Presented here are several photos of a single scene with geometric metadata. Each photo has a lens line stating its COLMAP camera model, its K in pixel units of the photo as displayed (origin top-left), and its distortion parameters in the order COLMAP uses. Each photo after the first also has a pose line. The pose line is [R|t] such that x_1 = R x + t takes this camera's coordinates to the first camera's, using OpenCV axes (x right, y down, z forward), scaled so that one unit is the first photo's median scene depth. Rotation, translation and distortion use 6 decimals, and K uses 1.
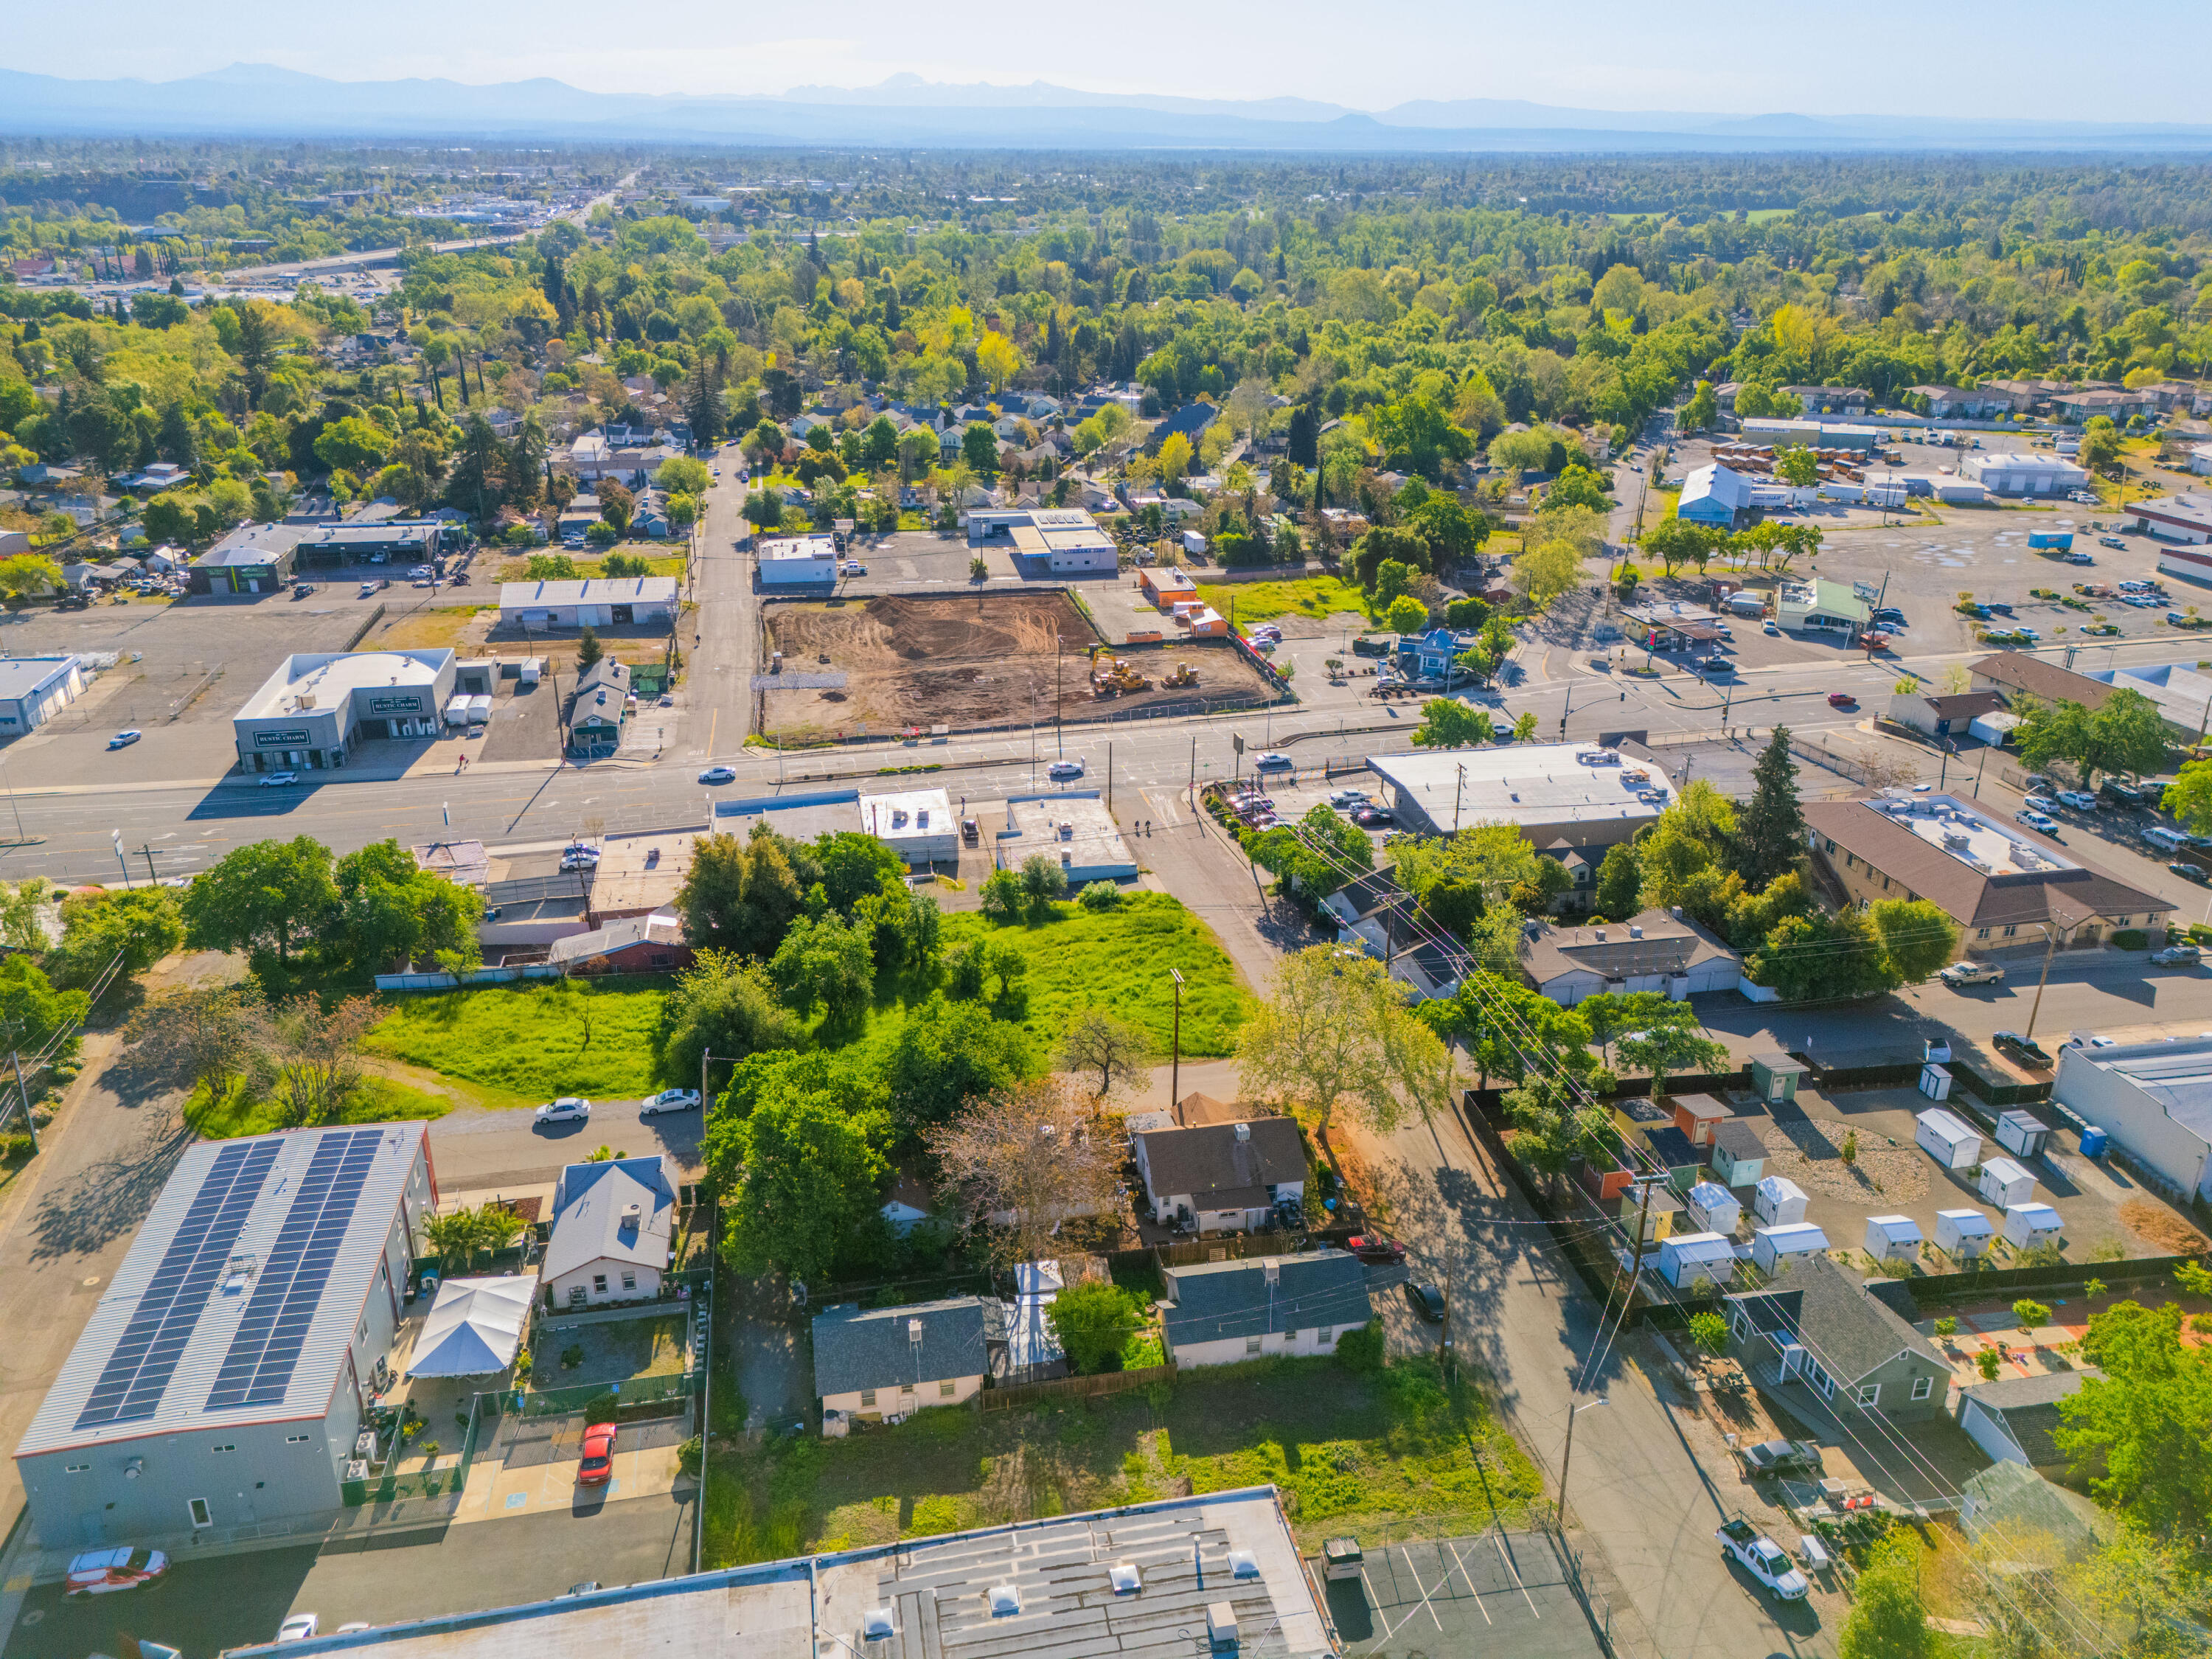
lens RADIAL K [[1614.2, 0, 1106.0], [0, 1614.2, 829.5], [0, 0, 1]] dist [0.046899, -0.003787]
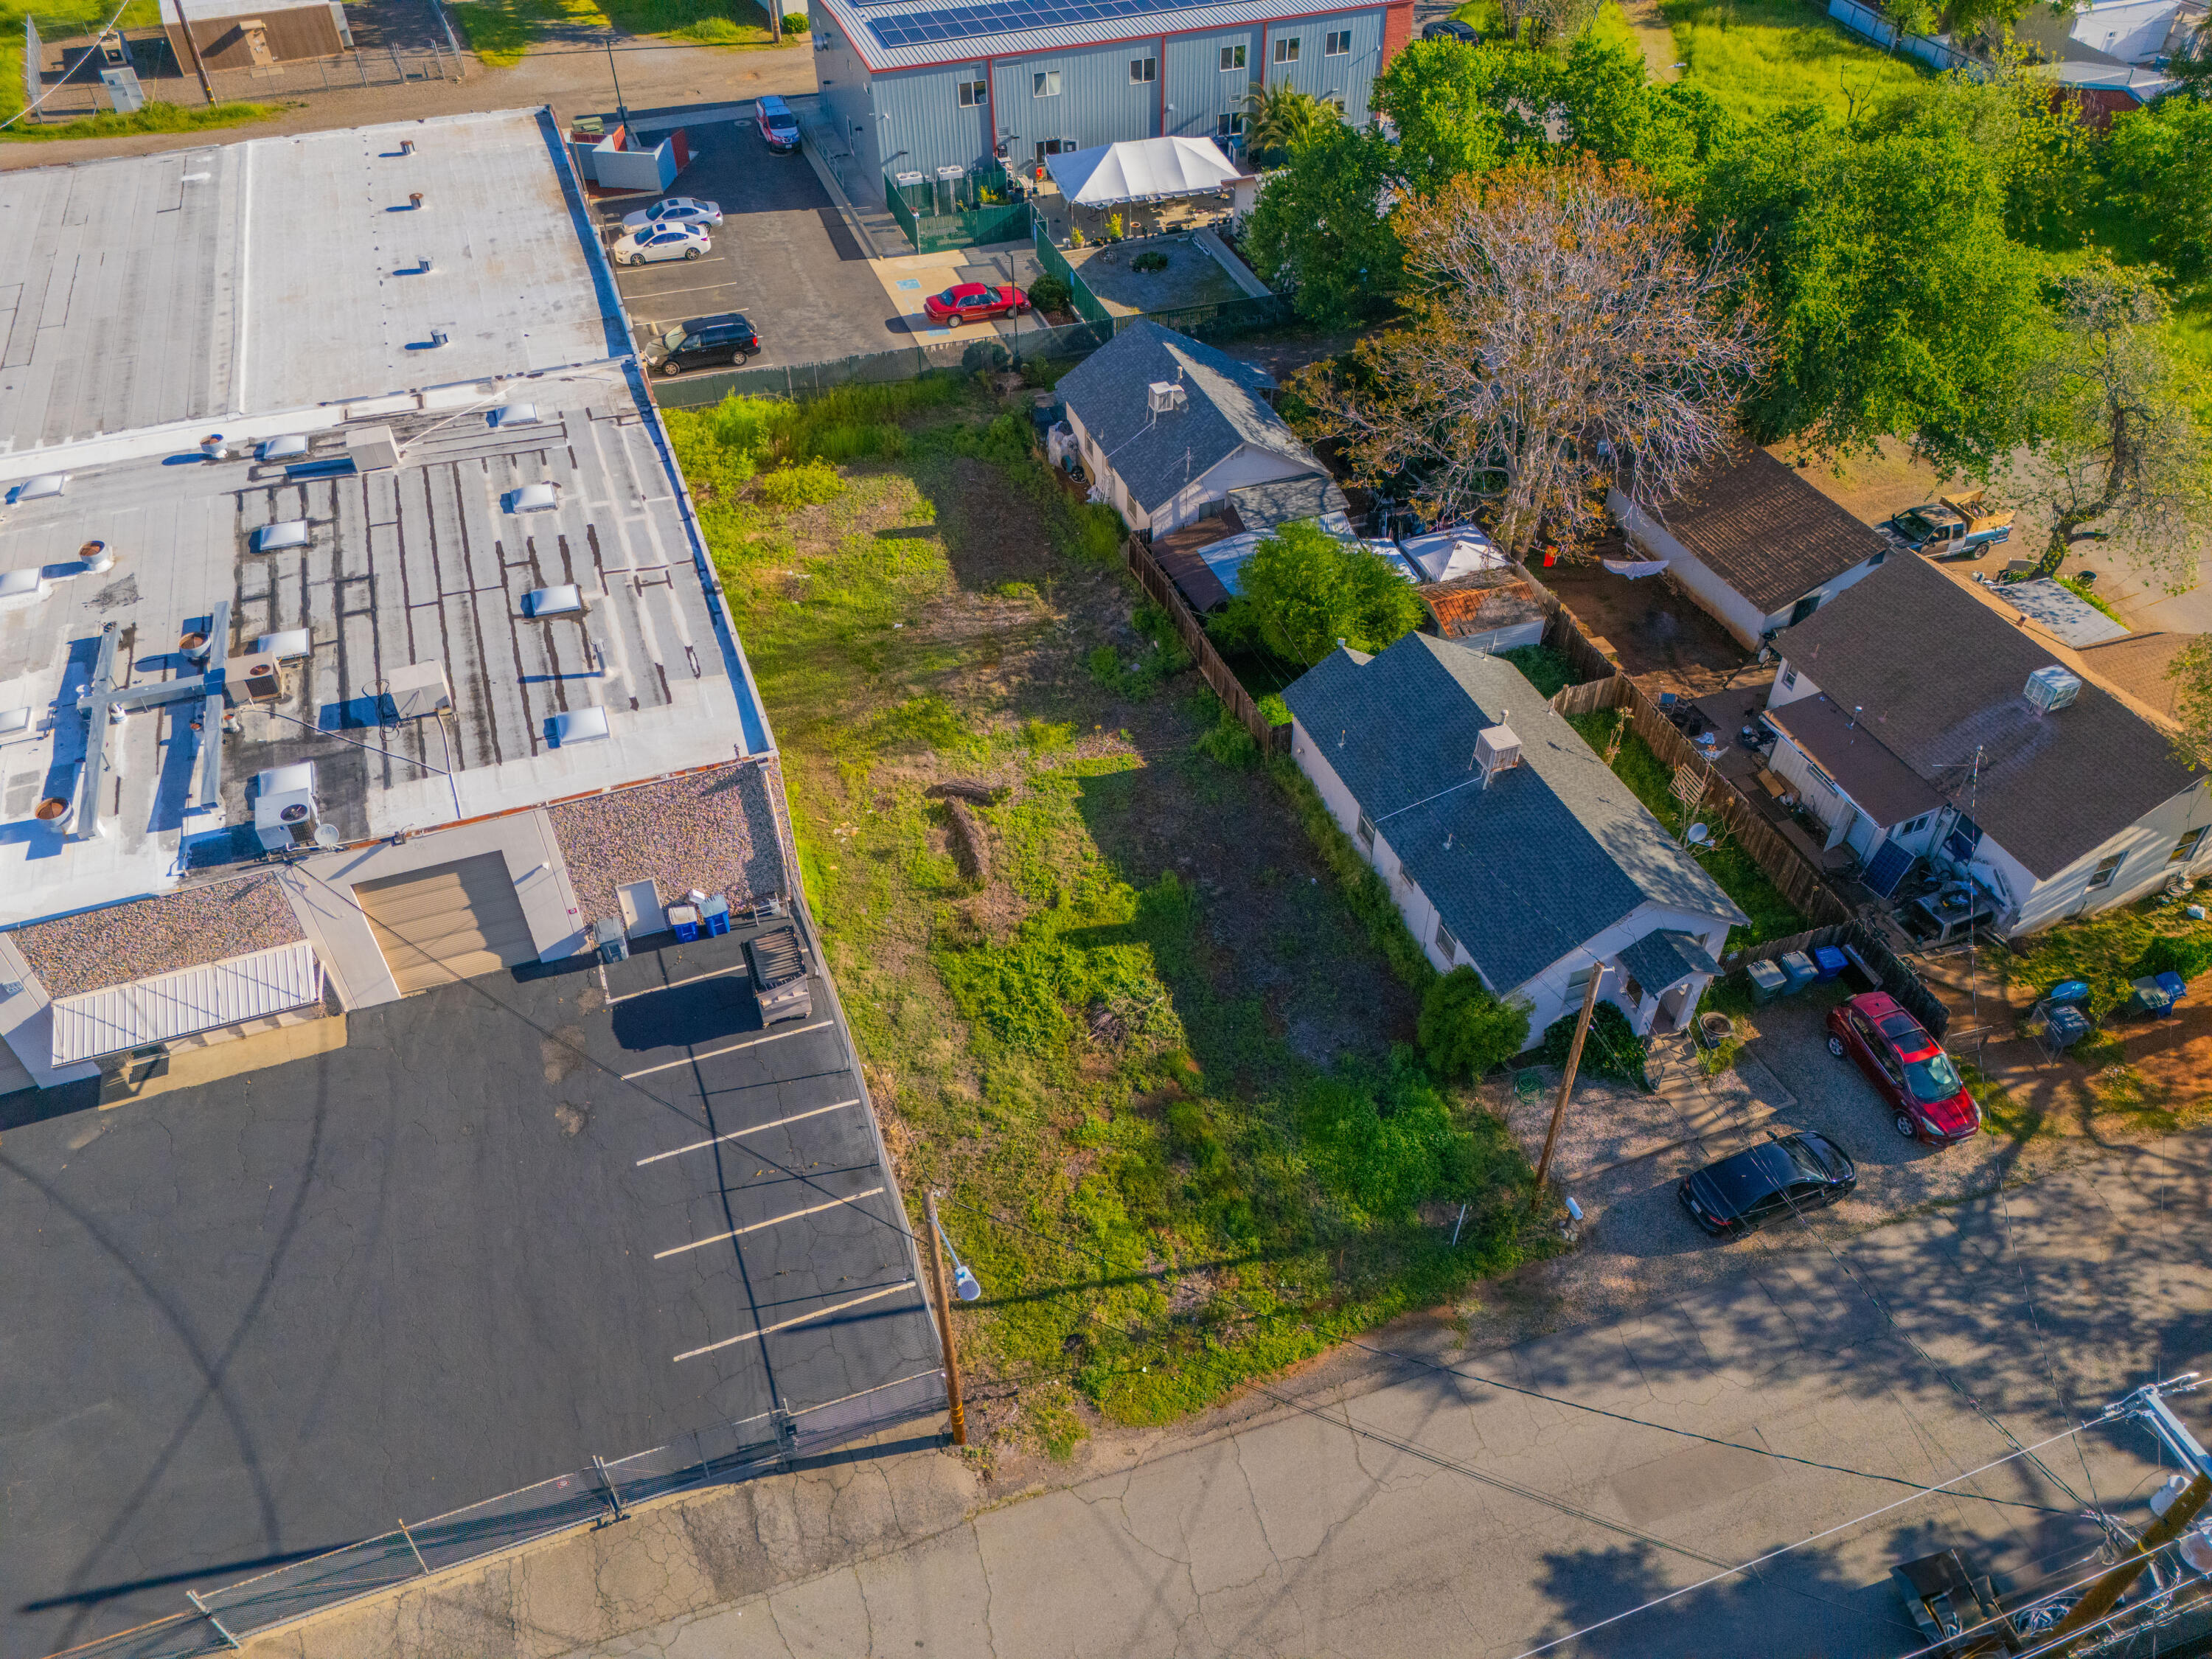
lens RADIAL K [[1614.2, 0, 1106.0], [0, 1614.2, 829.5], [0, 0, 1]] dist [0.046899, -0.003787]
pose [[0.148445, 0.662986, -0.733767, 0.434247], [-0.365372, 0.726257, 0.582283, 0.083567], [0.918949, 0.181661, 0.350046, 0.810863]]
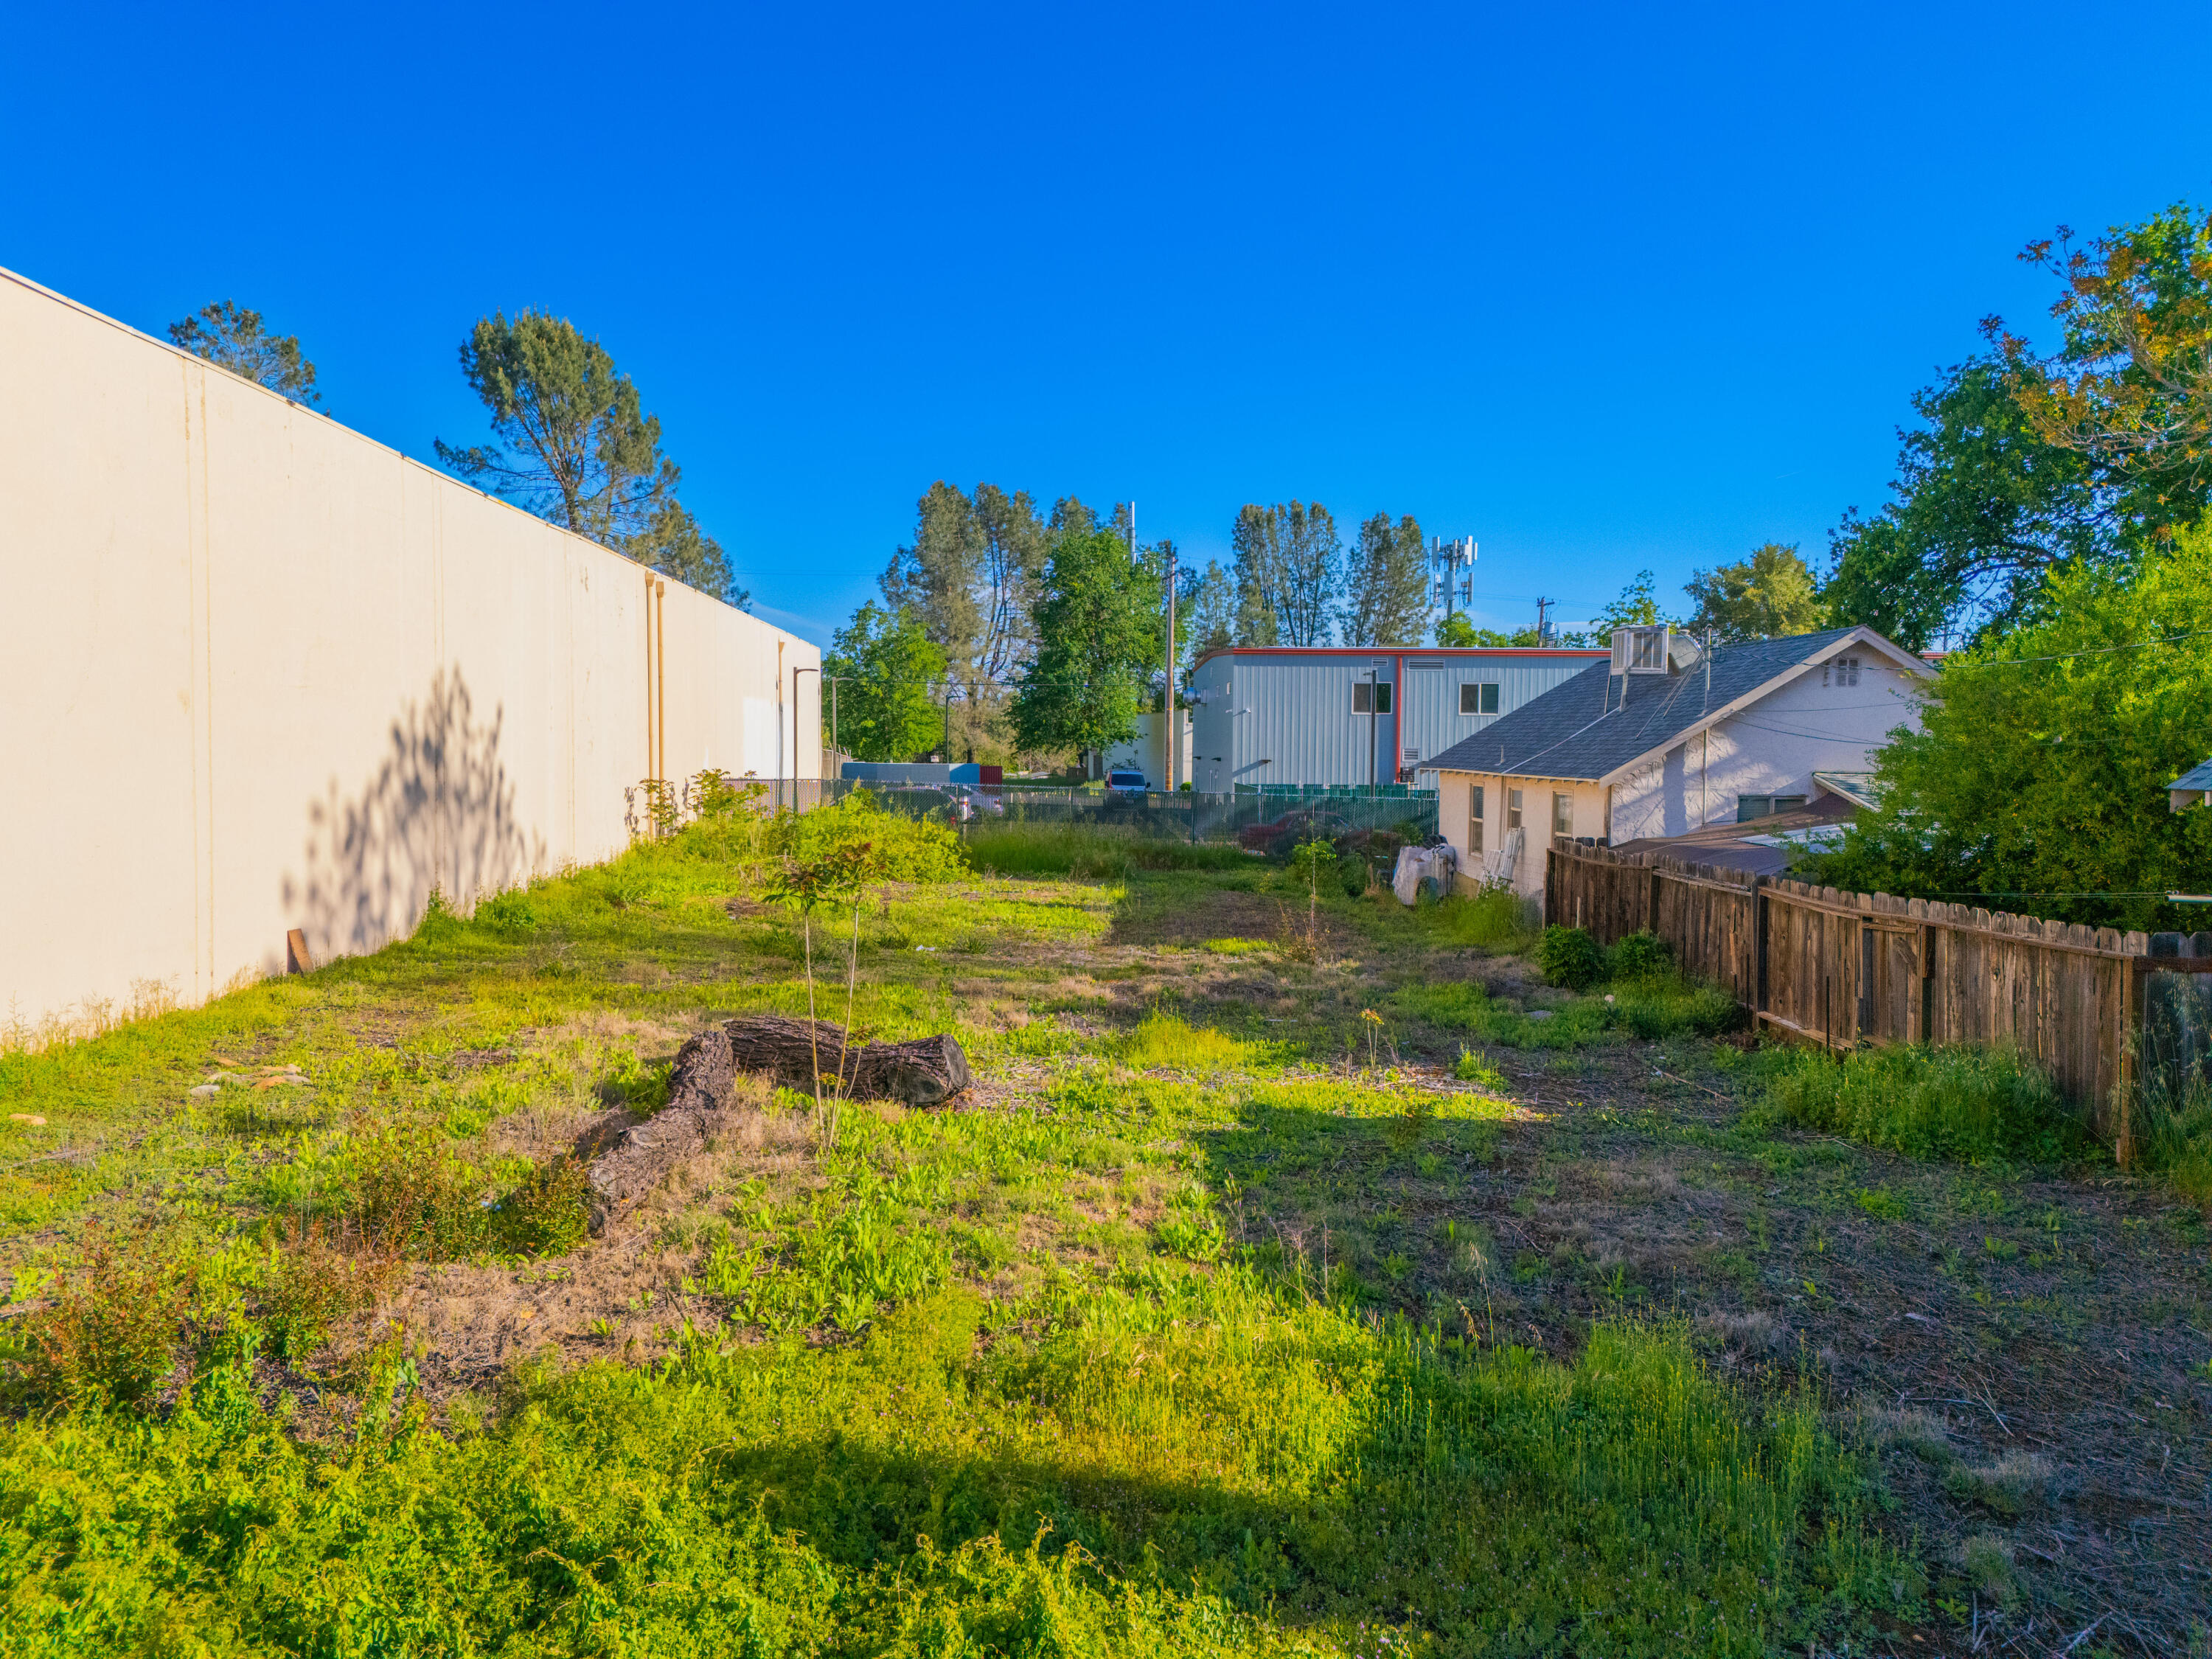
lens RADIAL K [[1614.2, 0, 1106.0], [0, 1614.2, 829.5], [0, 0, 1]] dist [0.046899, -0.003787]
pose [[-0.153383, 0.032387, -0.987636, 0.186960], [-0.391149, 0.915839, 0.090780, 0.331057], [0.907456, 0.400237, -0.127806, 0.966699]]
